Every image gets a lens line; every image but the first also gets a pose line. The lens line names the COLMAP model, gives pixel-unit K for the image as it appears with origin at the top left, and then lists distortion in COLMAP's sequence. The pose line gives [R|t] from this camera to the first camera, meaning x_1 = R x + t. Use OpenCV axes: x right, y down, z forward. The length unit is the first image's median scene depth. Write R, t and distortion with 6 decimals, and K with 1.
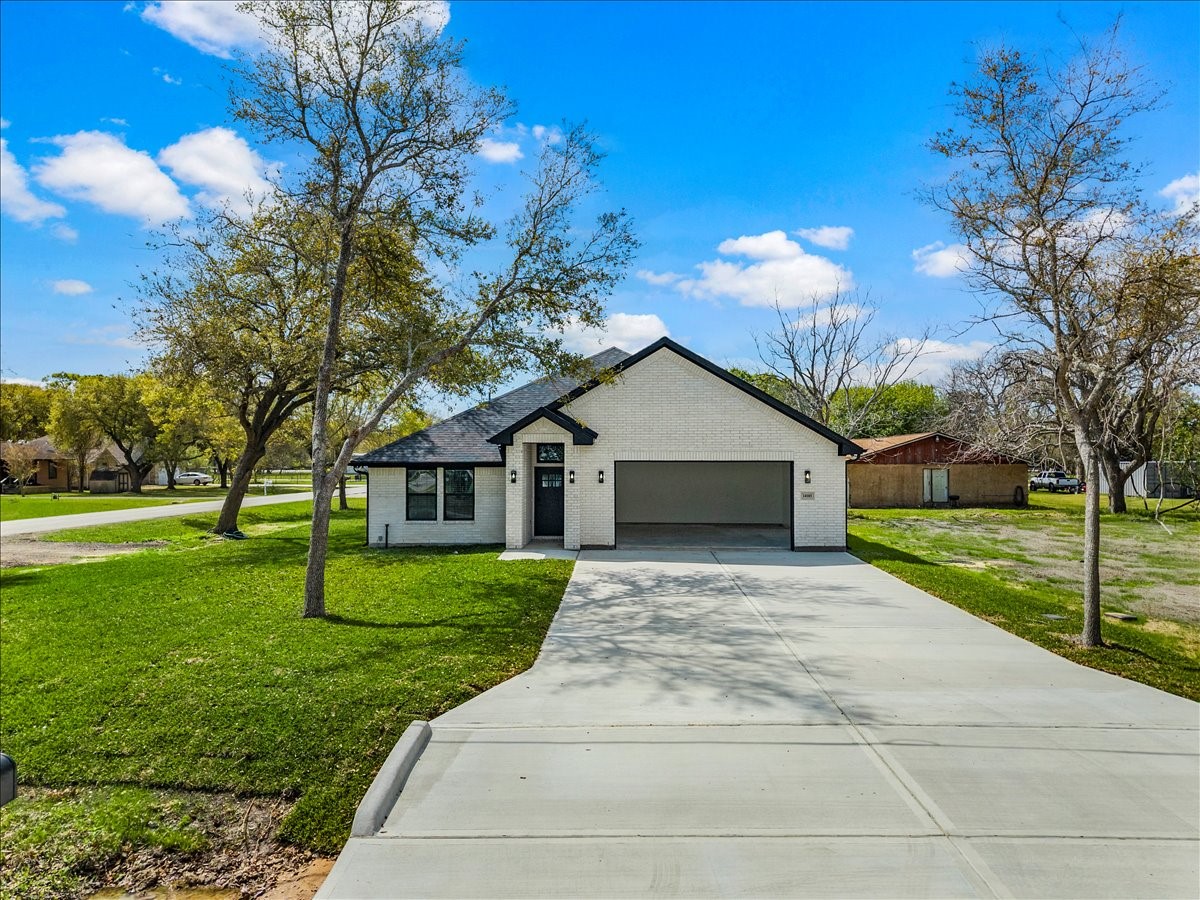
lens RADIAL K [[824.0, 0, 607.1], [0, 824.0, 446.2], [0, 0, 1]] dist [0.002991, -0.000396]
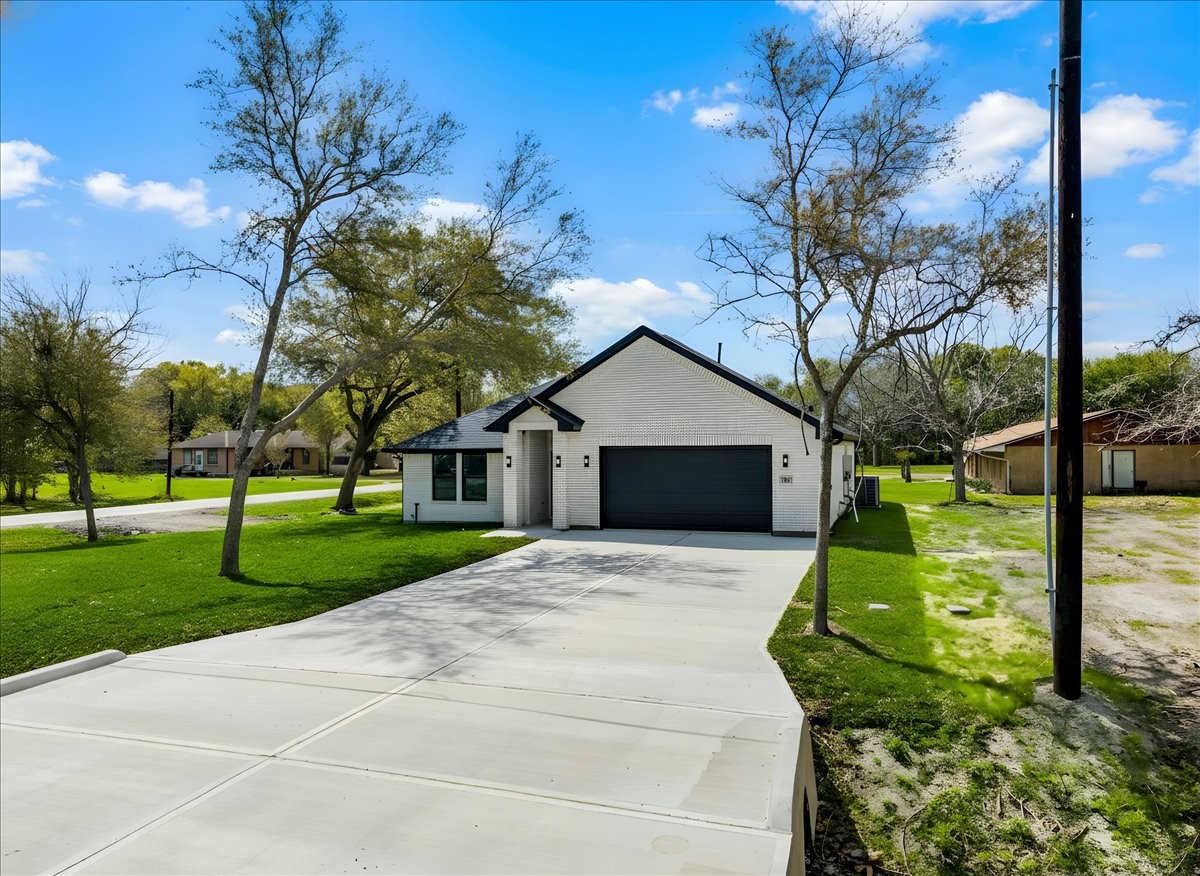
lens RADIAL K [[821.6, 0, 602.3], [0, 821.6, 443.0], [0, 0, 1]] dist [0.003609, -0.000069]
pose [[0.952216, -0.009636, -0.305272, 0.340998], [0.014451, 0.999804, 0.013516, -0.000597], [0.305082, -0.017282, 0.952169, -0.000470]]
